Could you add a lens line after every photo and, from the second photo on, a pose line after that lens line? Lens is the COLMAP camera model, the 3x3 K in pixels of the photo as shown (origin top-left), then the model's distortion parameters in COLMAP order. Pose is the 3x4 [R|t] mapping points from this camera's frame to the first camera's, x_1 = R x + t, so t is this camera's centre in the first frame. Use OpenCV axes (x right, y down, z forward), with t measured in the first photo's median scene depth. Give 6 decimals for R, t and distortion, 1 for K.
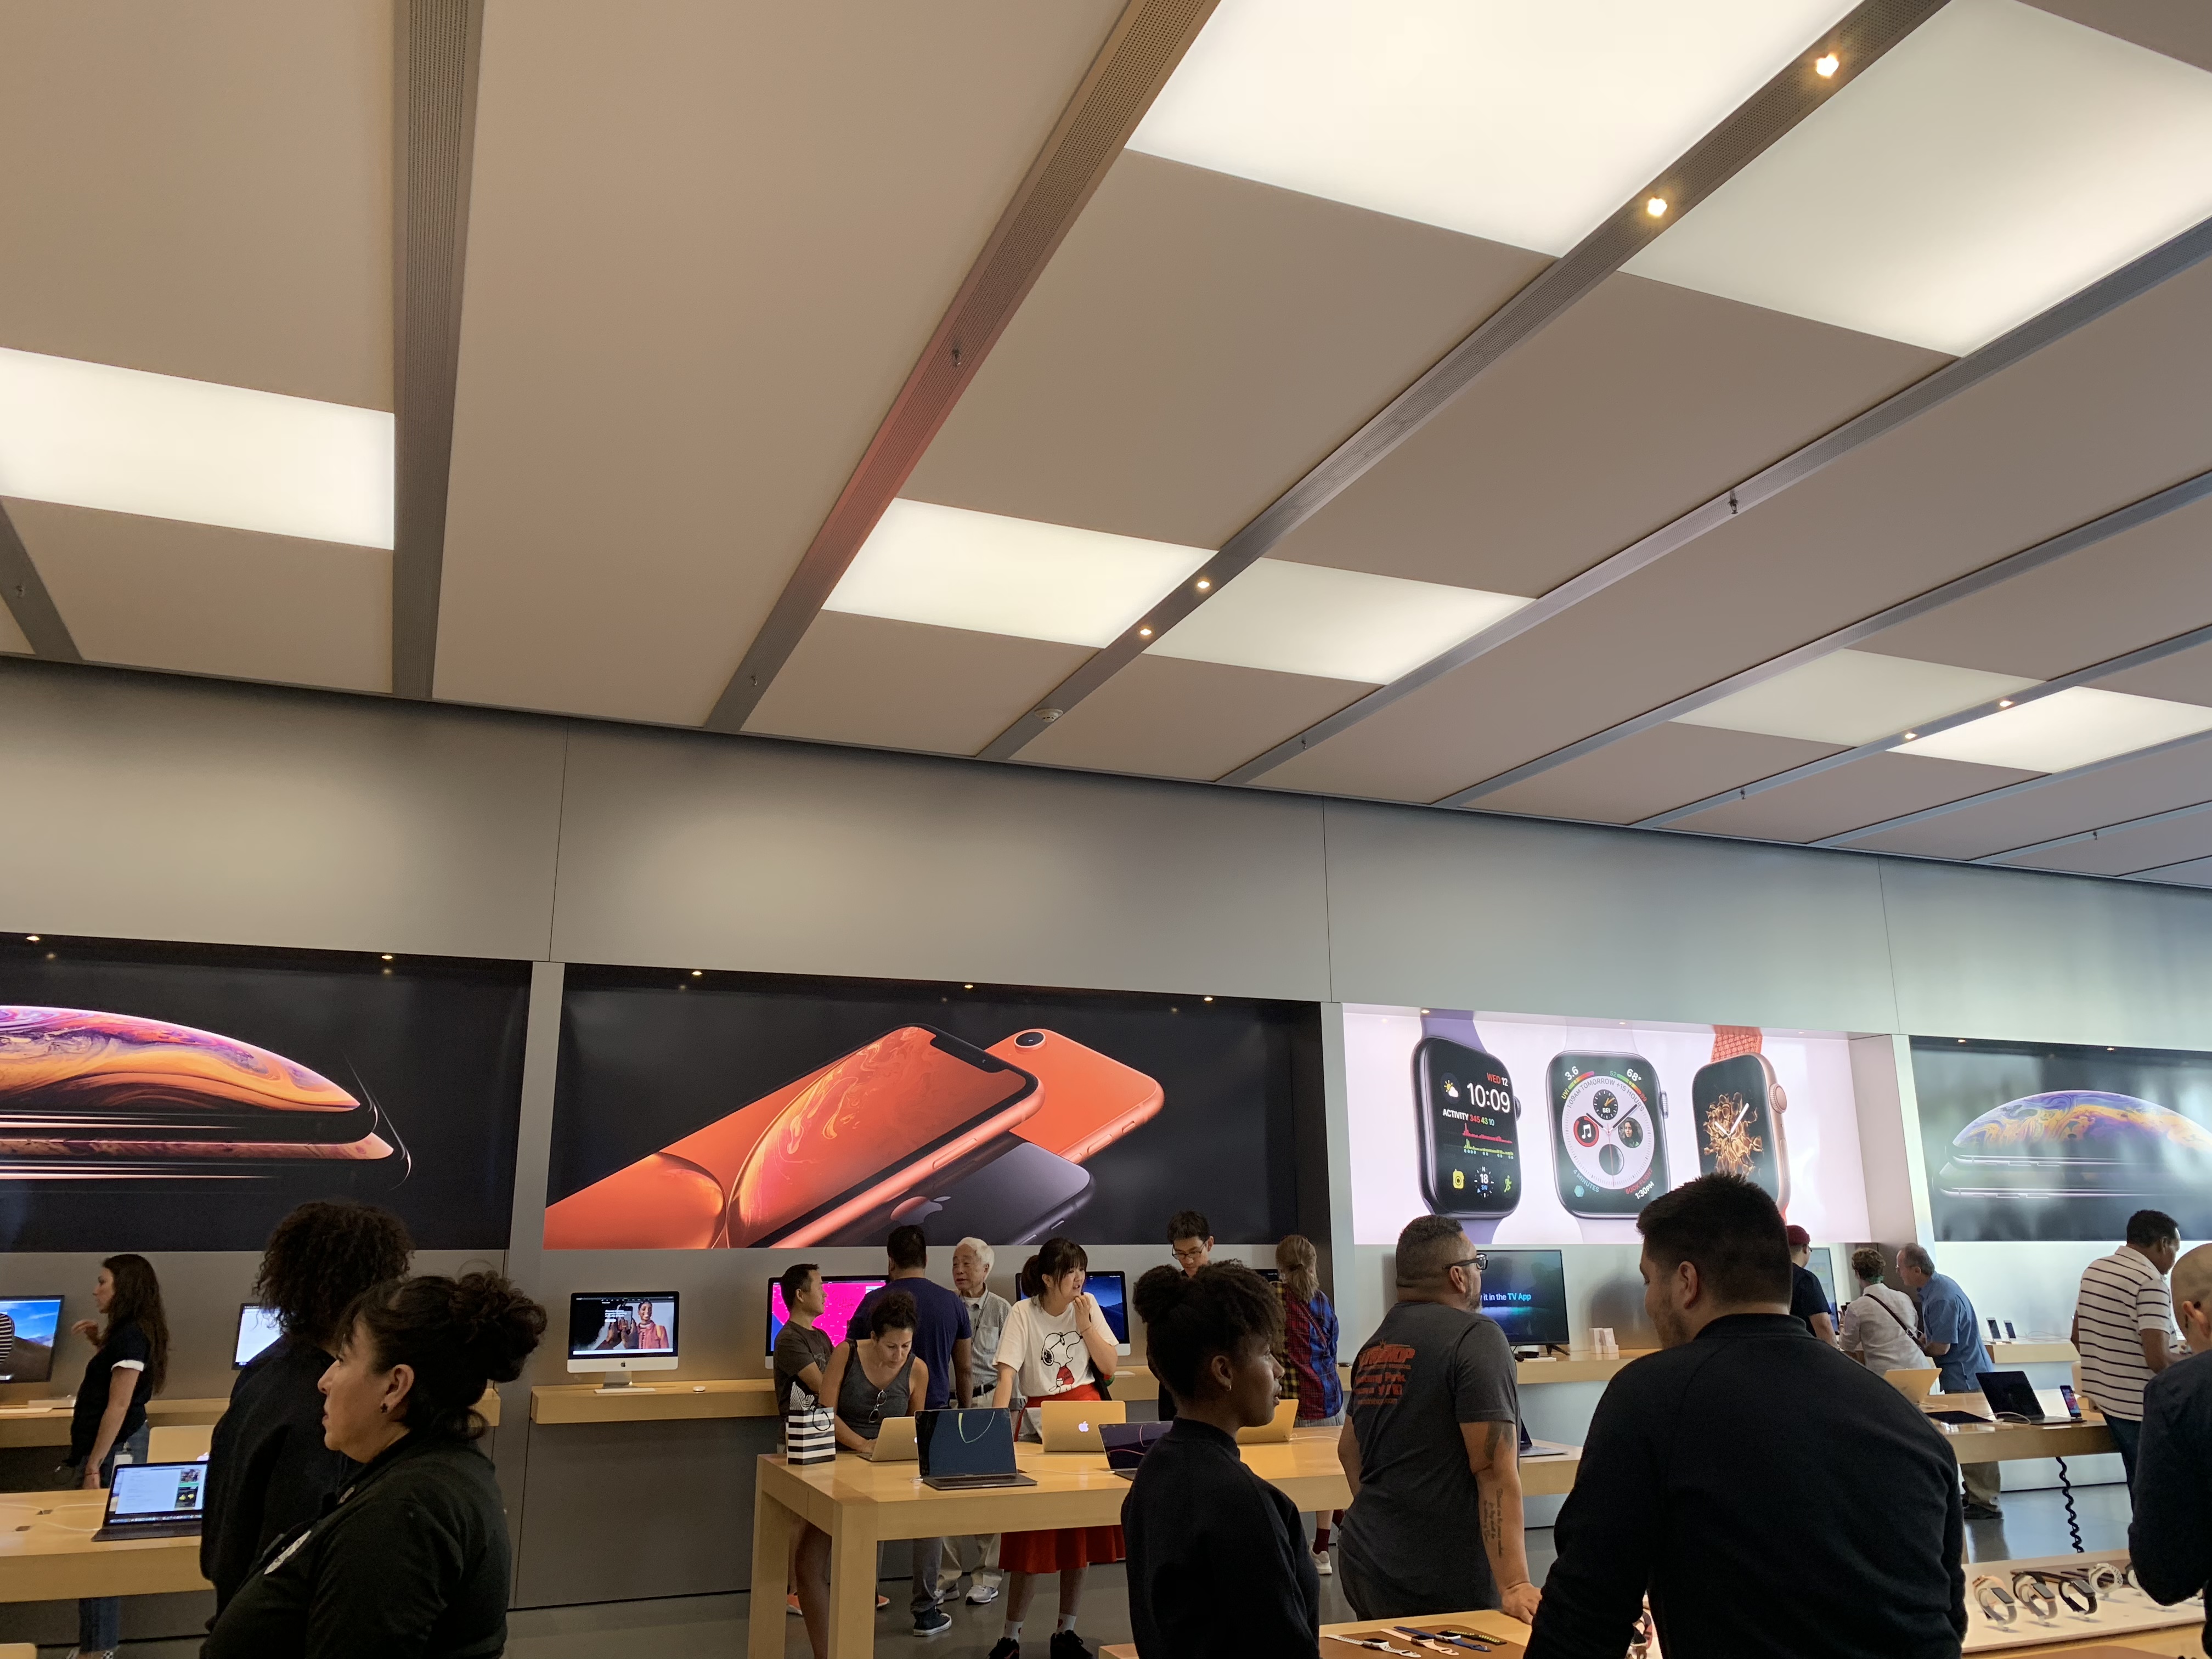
lens RADIAL K [[1671.8, 0, 1110.3], [0, 1671.8, 796.4], [0, 0, 1]] dist [-0.003621, -0.036324]
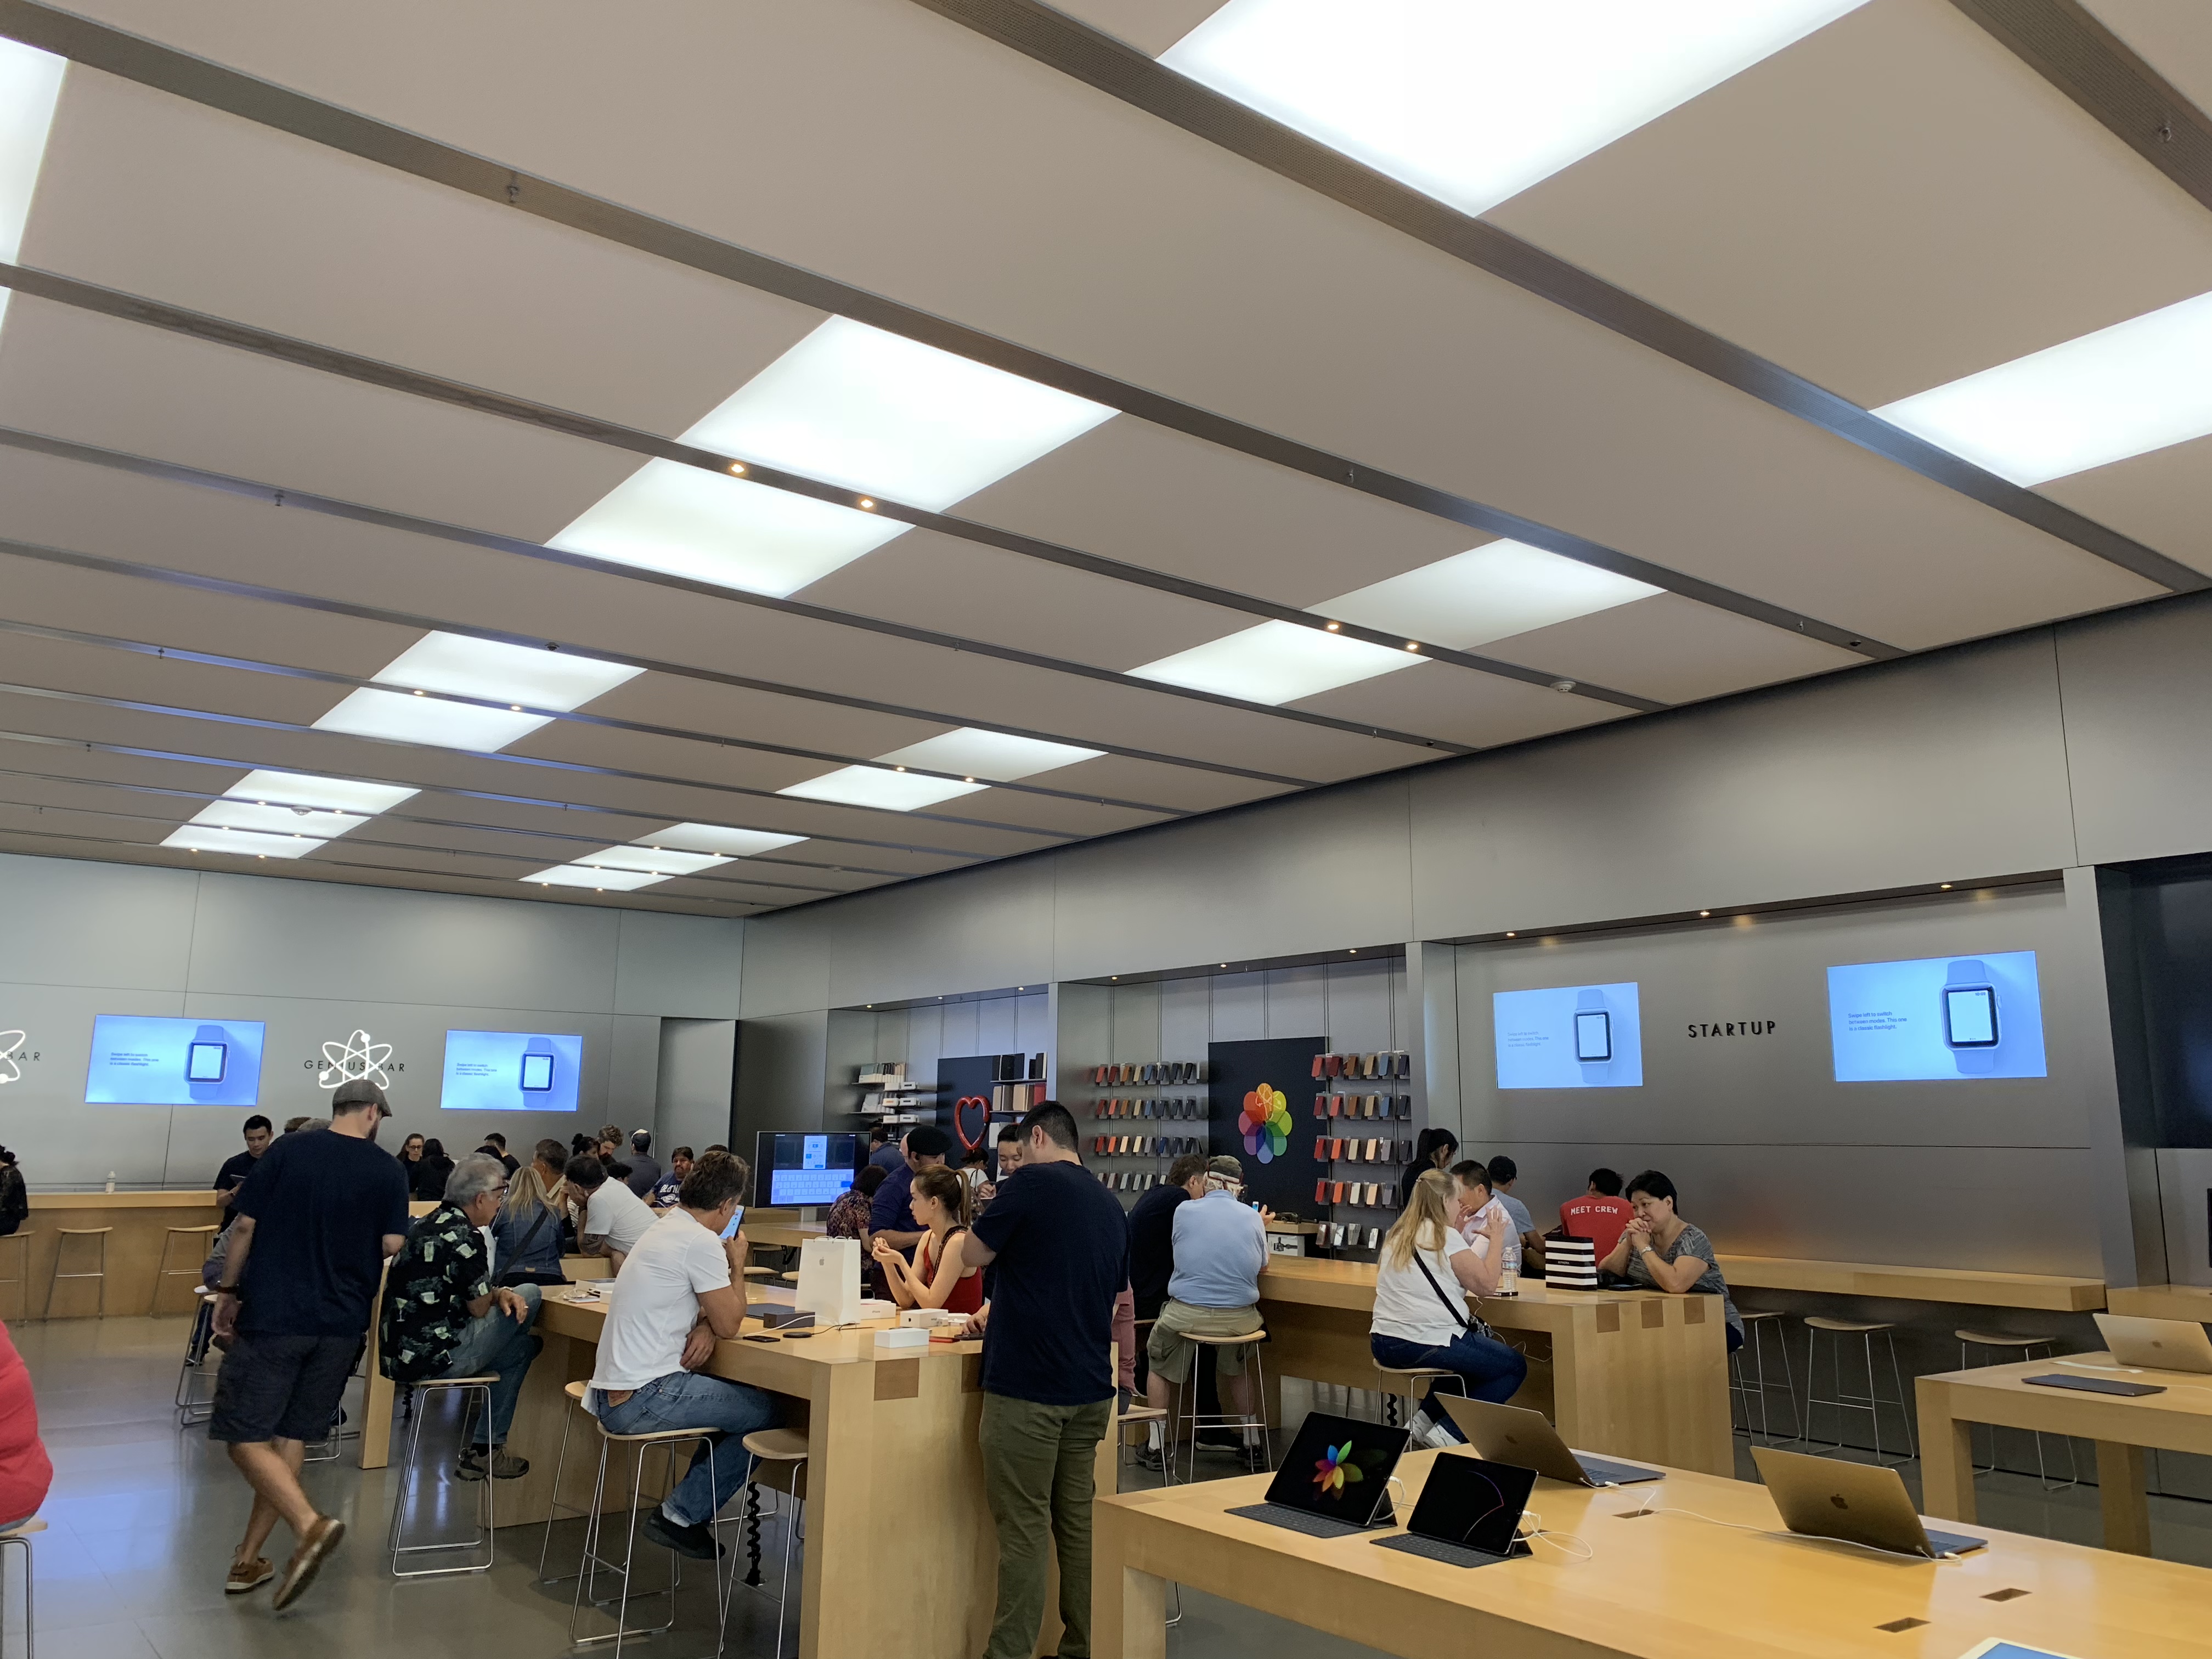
lens RADIAL K [[1671.8, 0, 1110.3], [0, 1671.8, 796.4], [0, 0, 1]] dist [-0.003621, -0.036324]
pose [[0.241489, -0.175381, -0.954424, 1.011696], [0.223684, 0.967107, -0.121115, 0.099573], [0.944271, -0.184241, 0.272776, 0.359346]]
